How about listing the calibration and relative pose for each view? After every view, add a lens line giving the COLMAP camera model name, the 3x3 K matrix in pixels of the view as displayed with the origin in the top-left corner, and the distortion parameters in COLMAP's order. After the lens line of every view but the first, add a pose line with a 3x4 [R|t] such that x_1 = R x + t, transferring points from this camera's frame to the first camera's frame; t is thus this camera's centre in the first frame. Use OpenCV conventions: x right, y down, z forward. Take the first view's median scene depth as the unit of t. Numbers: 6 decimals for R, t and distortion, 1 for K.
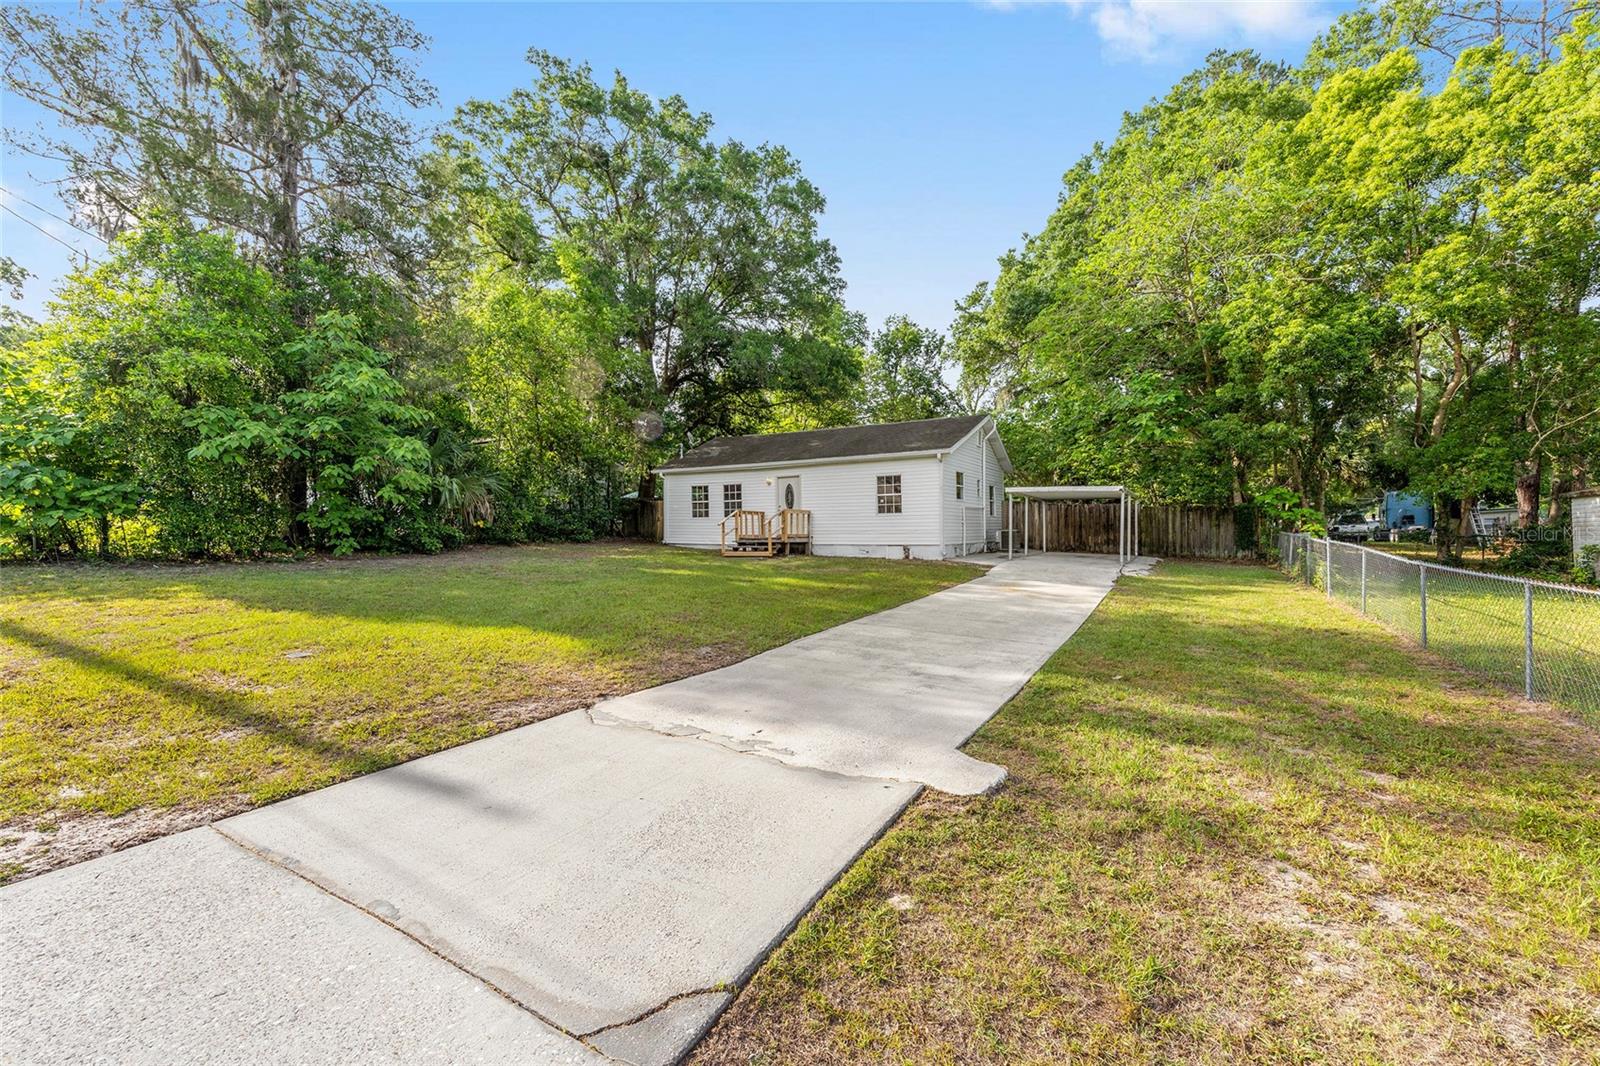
lens RADIAL K [[646.6, 0, 788.4], [0, 646.6, 538.7], [0, 0, 1]] dist [0.002236, 0.000461]
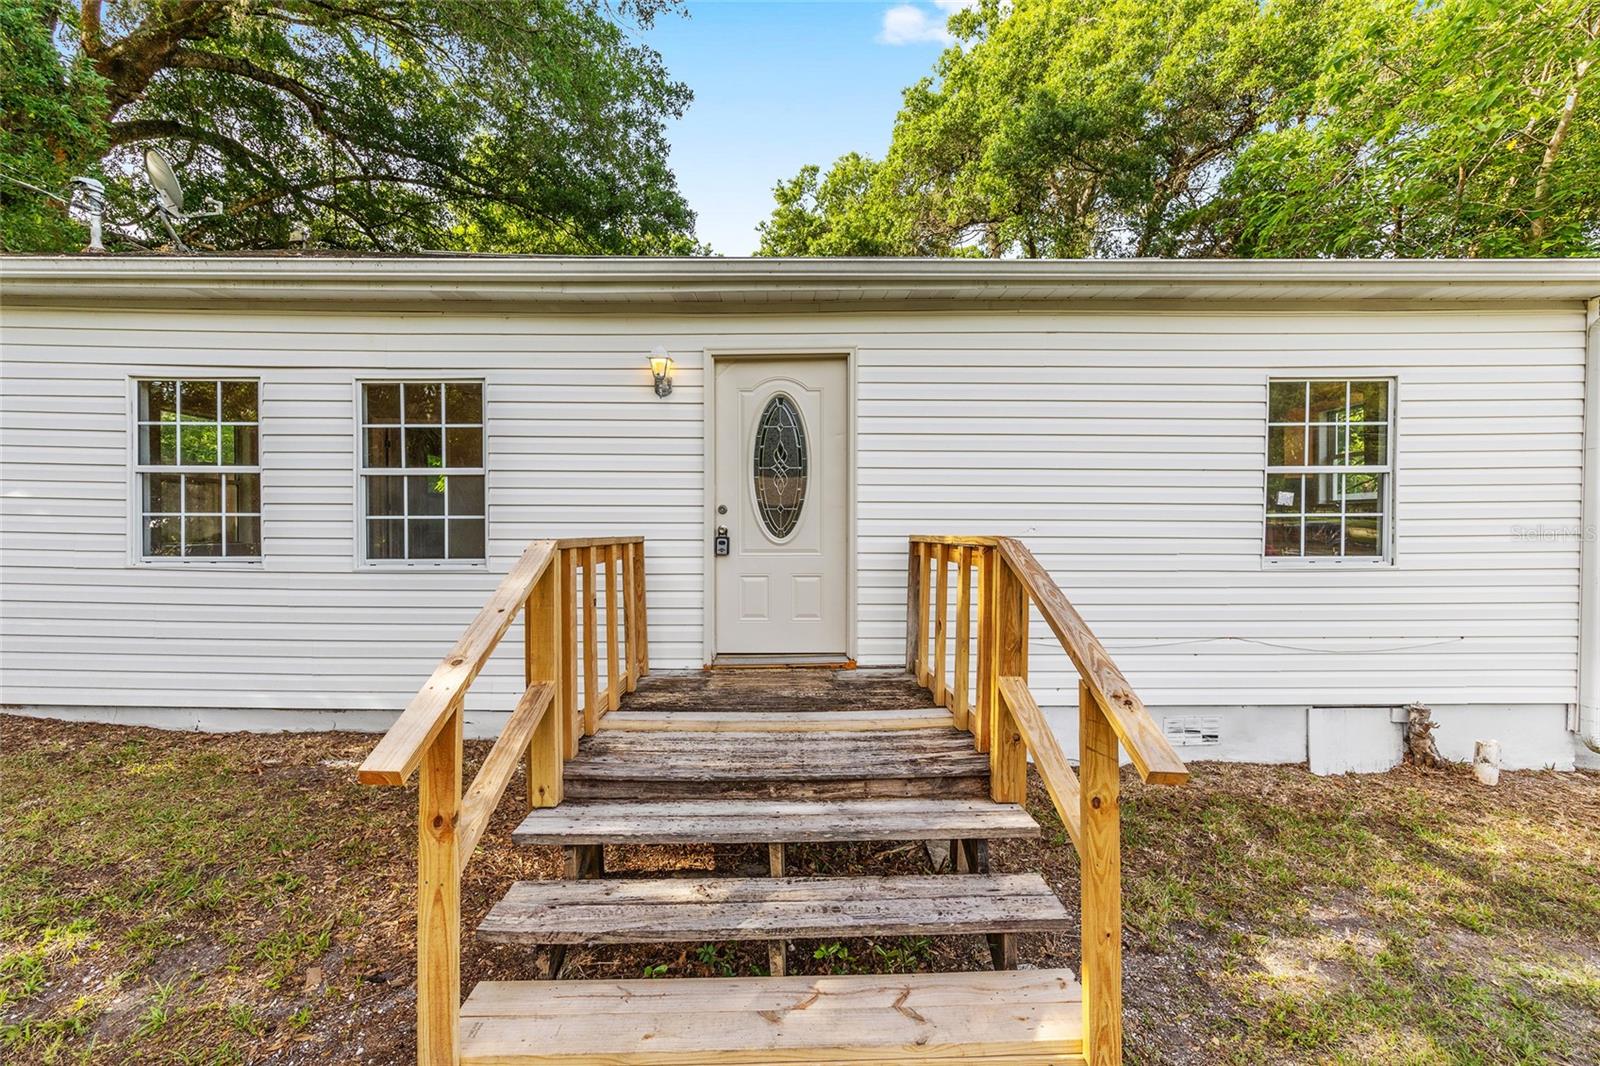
lens RADIAL K [[646.6, 0, 800.1], [0, 646.6, 529.9], [0, 0, 1]] dist [0.002236, 0.000461]
pose [[0.854030, 0.001915, 0.520221, -0.095759], [0.001212, 0.999983, -0.005670, -0.043045], [-0.520223, 0.005473, 0.854013, 0.831896]]
